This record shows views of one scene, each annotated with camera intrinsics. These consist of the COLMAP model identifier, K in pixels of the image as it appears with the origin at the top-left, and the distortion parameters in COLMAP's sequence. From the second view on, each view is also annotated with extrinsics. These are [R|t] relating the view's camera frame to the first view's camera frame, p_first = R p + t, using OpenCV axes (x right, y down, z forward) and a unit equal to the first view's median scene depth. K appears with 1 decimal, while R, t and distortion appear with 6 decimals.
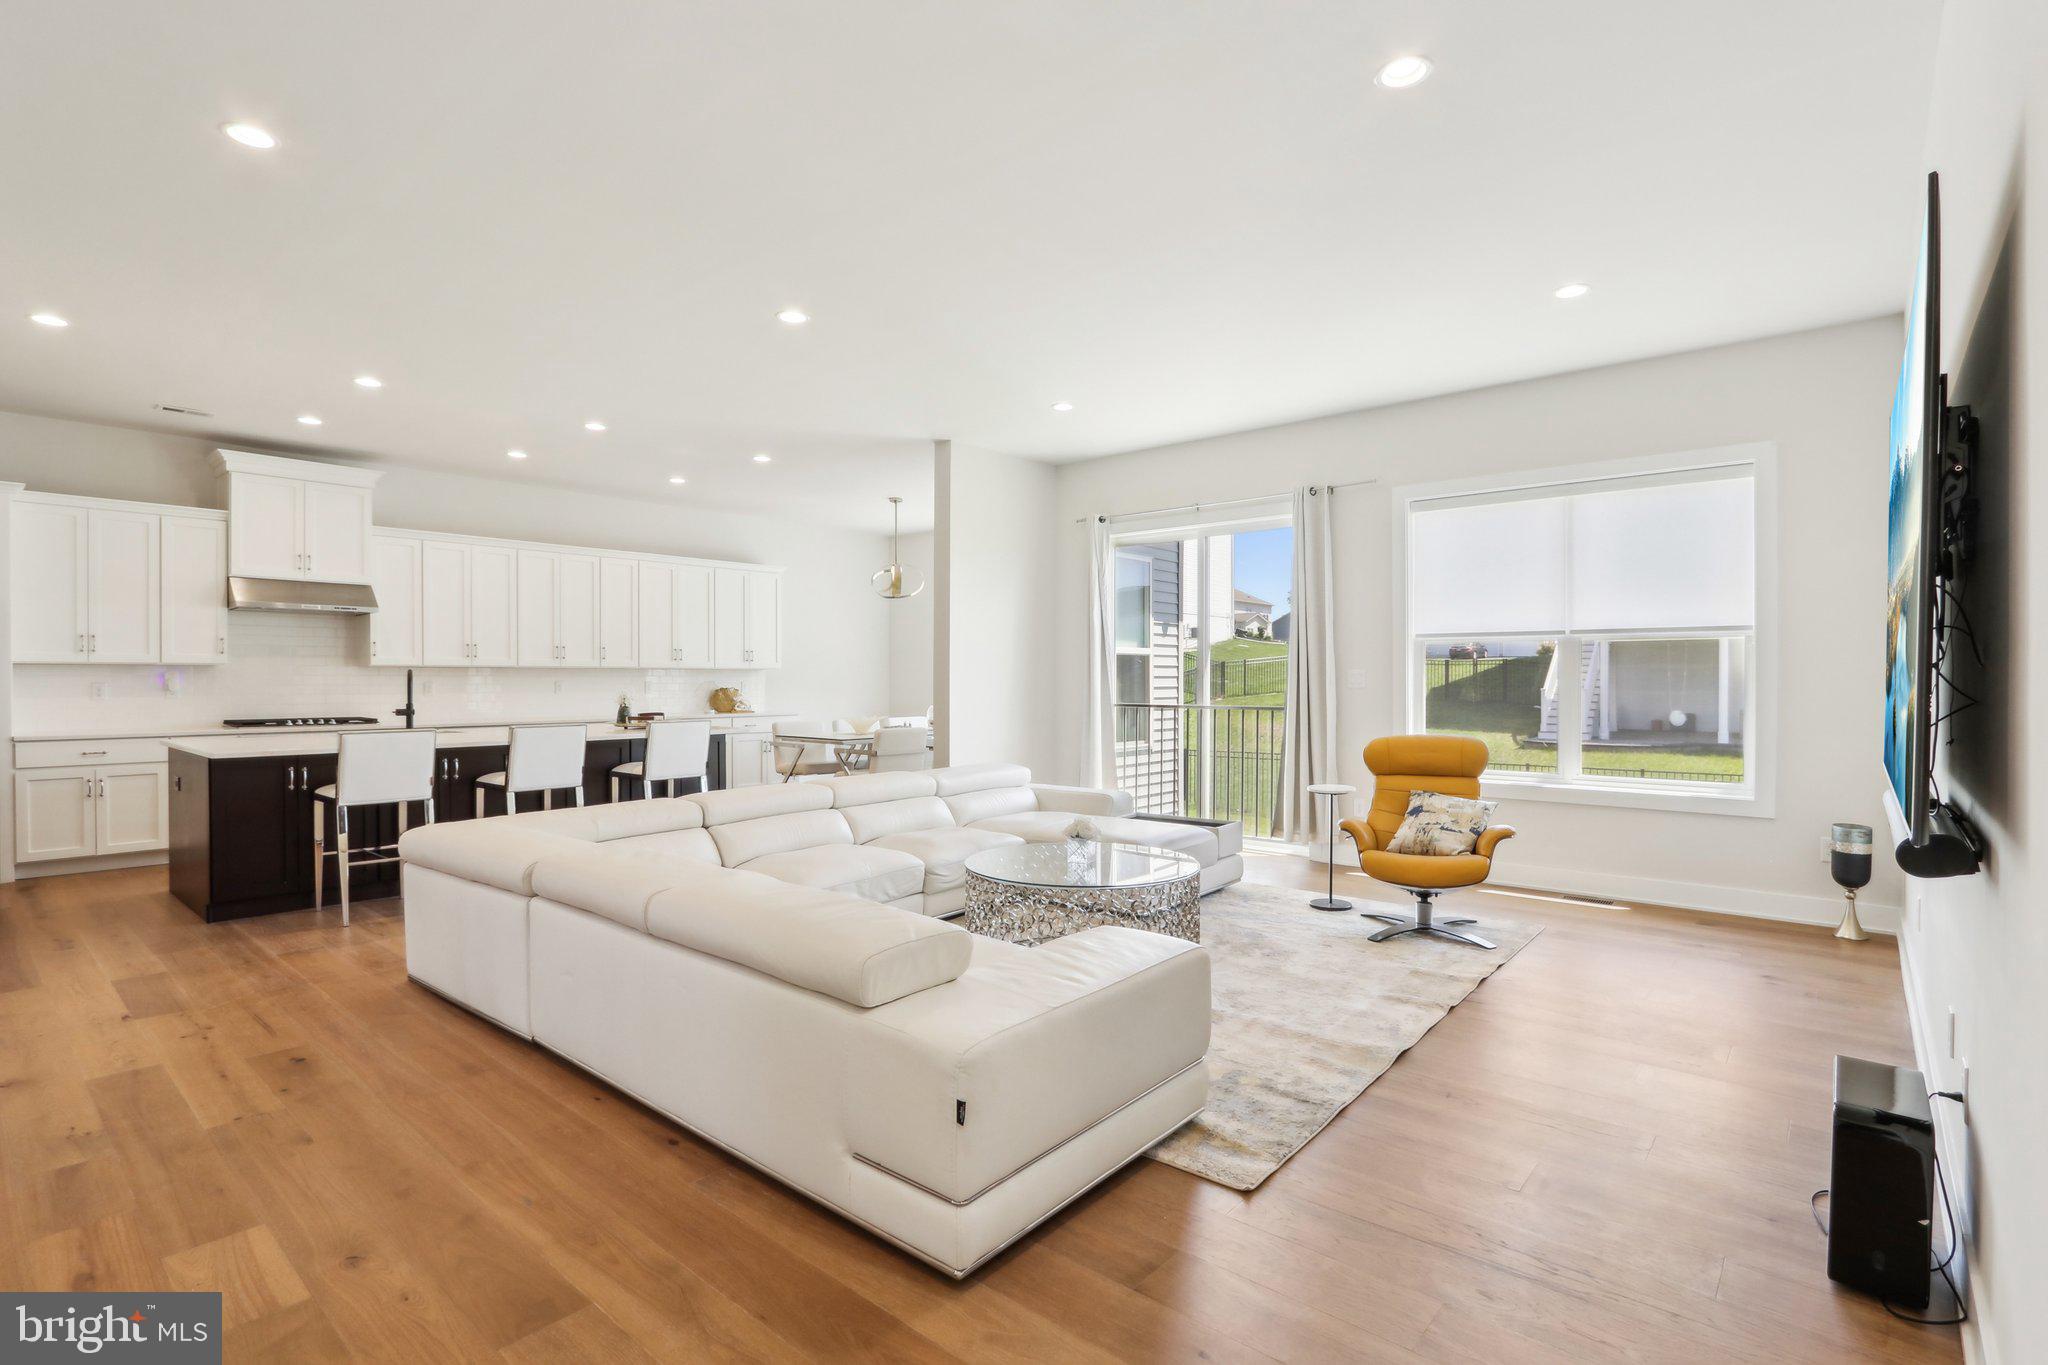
lens RADIAL K [[980.8, 0, 1017.8], [0, 980.8, 684.4], [0, 0, 1]] dist [-0.017987, 0.002999]
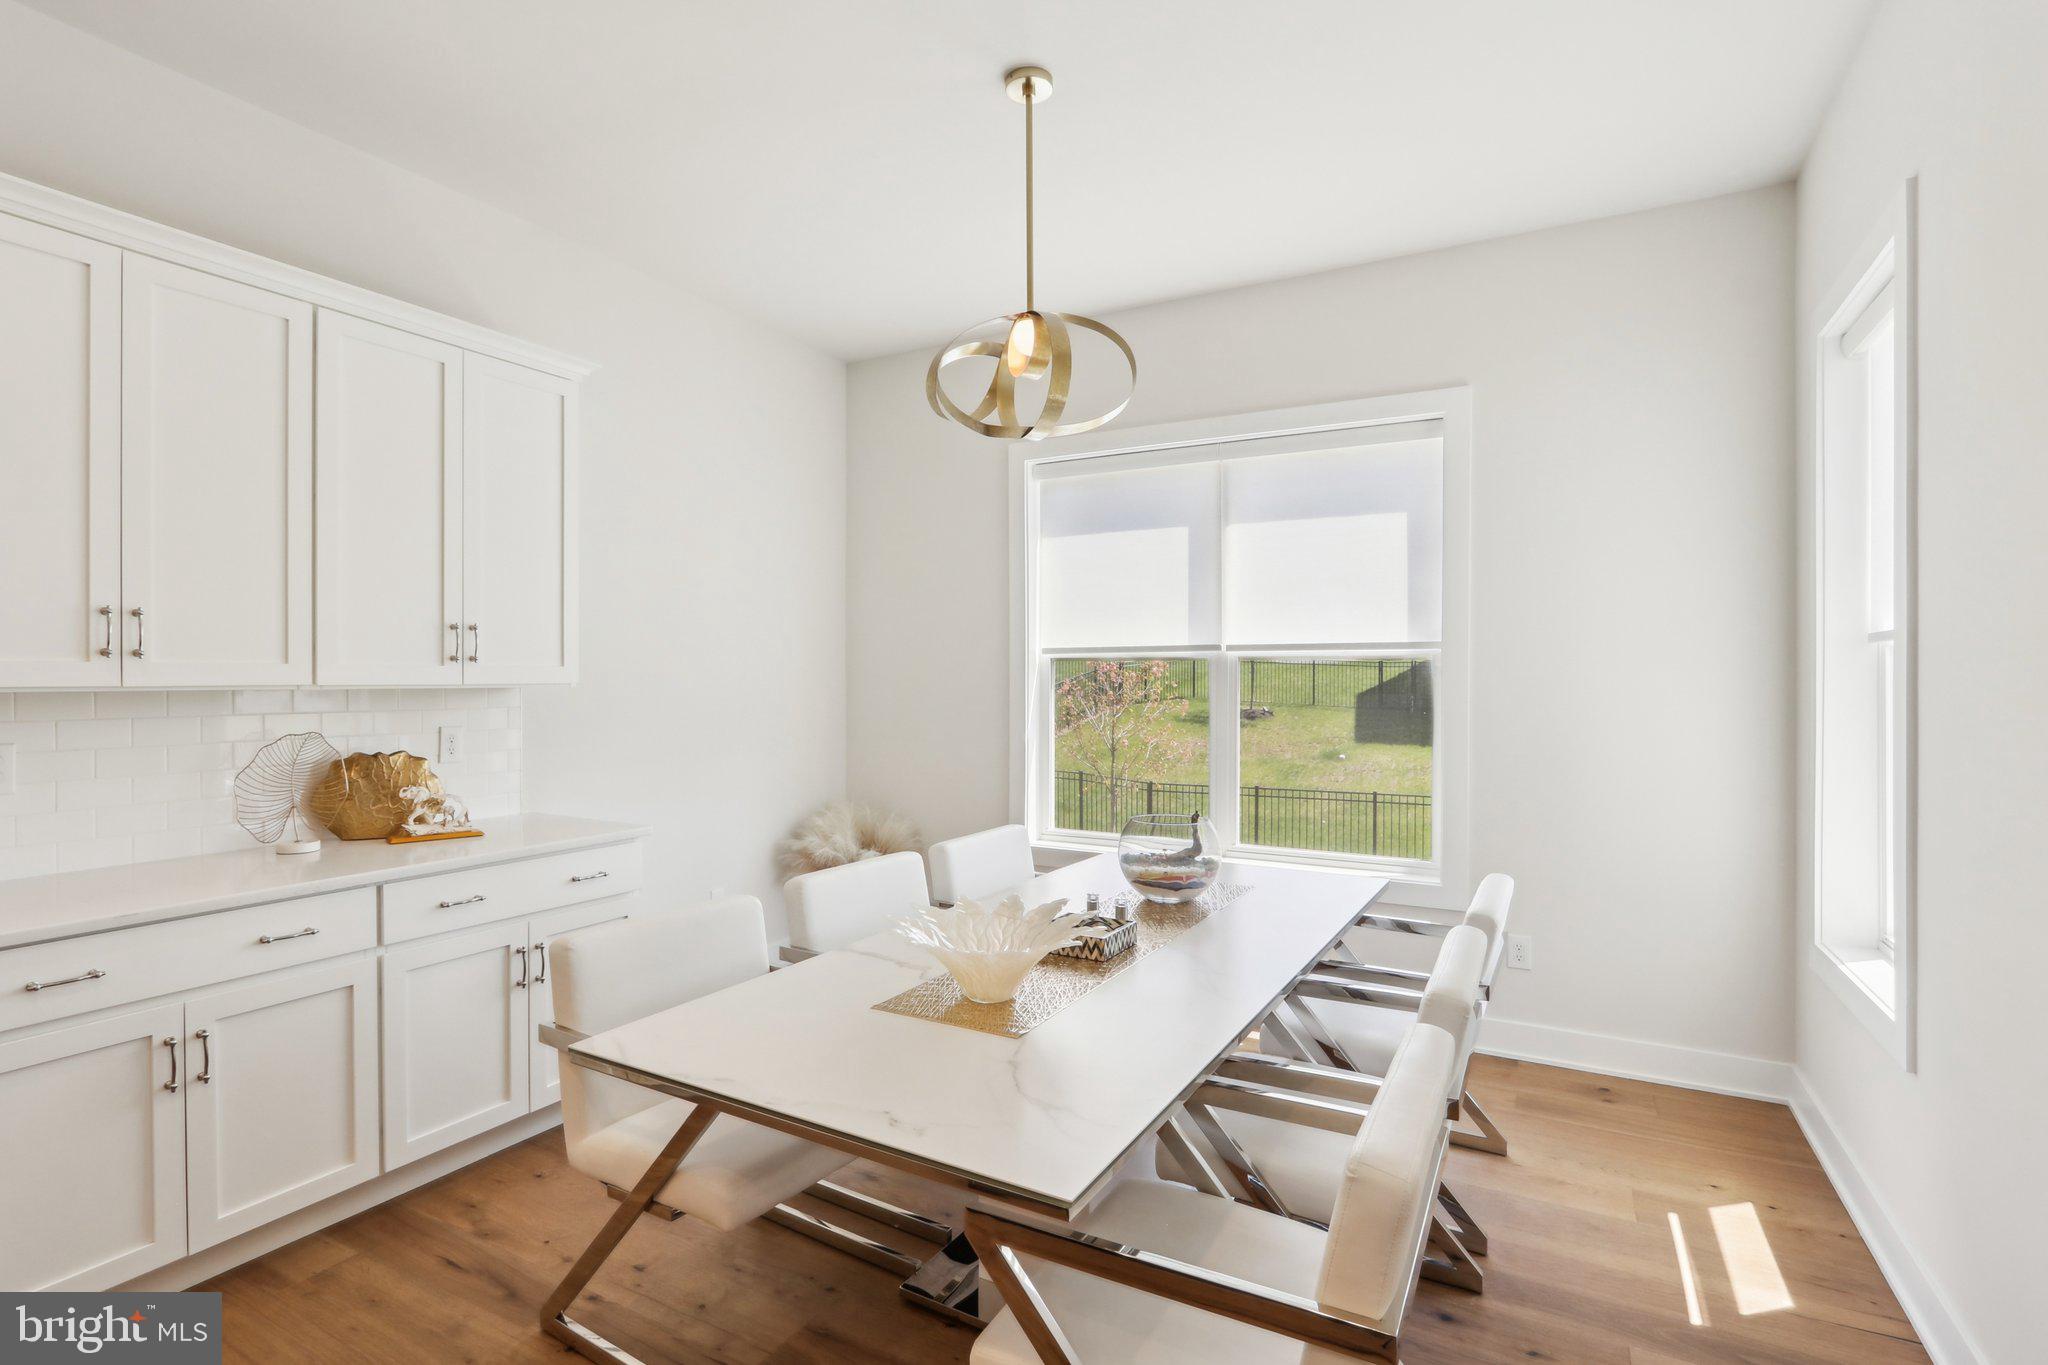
lens RADIAL K [[980.8, 0, 1009.2], [0, 980.8, 681.7], [0, 0, 1]] dist [-0.017987, 0.002999]
pose [[0.978684, -0.000013, 0.205370, -0.253416], [0.000411, 0.999998, -0.001895, -0.024522], [-0.205369, 0.001939, 0.978683, 0.990118]]
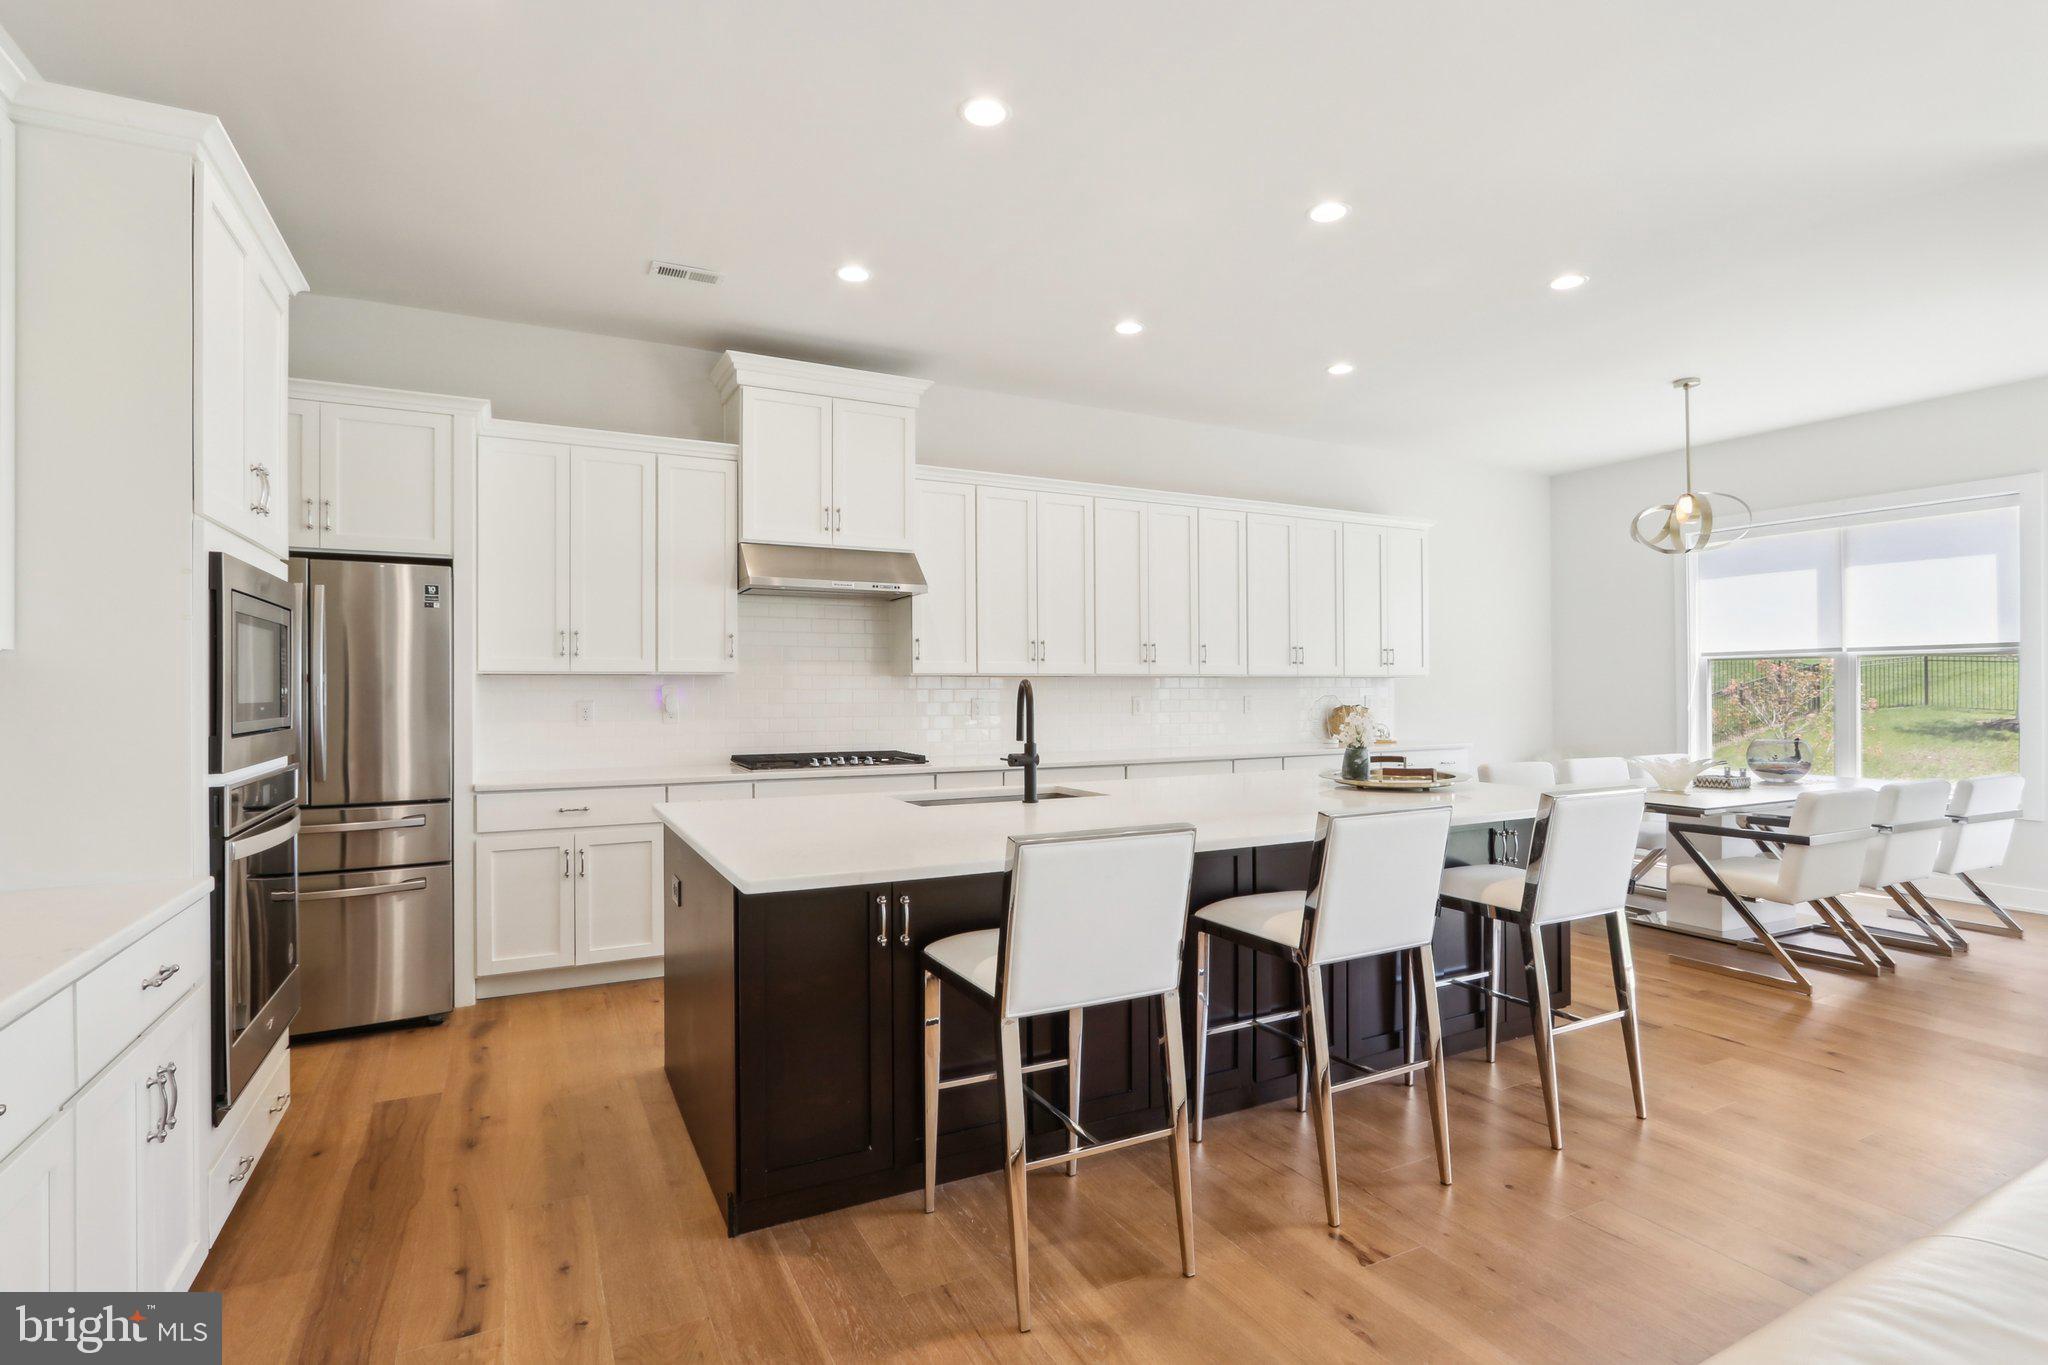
lens RADIAL K [[980.8, 0, 1010.7], [0, 980.8, 679.0], [0, 0, 1]] dist [-0.017987, 0.002999]
pose [[0.927823, -0.006115, -0.372970, -0.382065], [0.000768, 0.999895, -0.014484, -0.006877], [0.373020, 0.013152, 0.927730, 0.437222]]
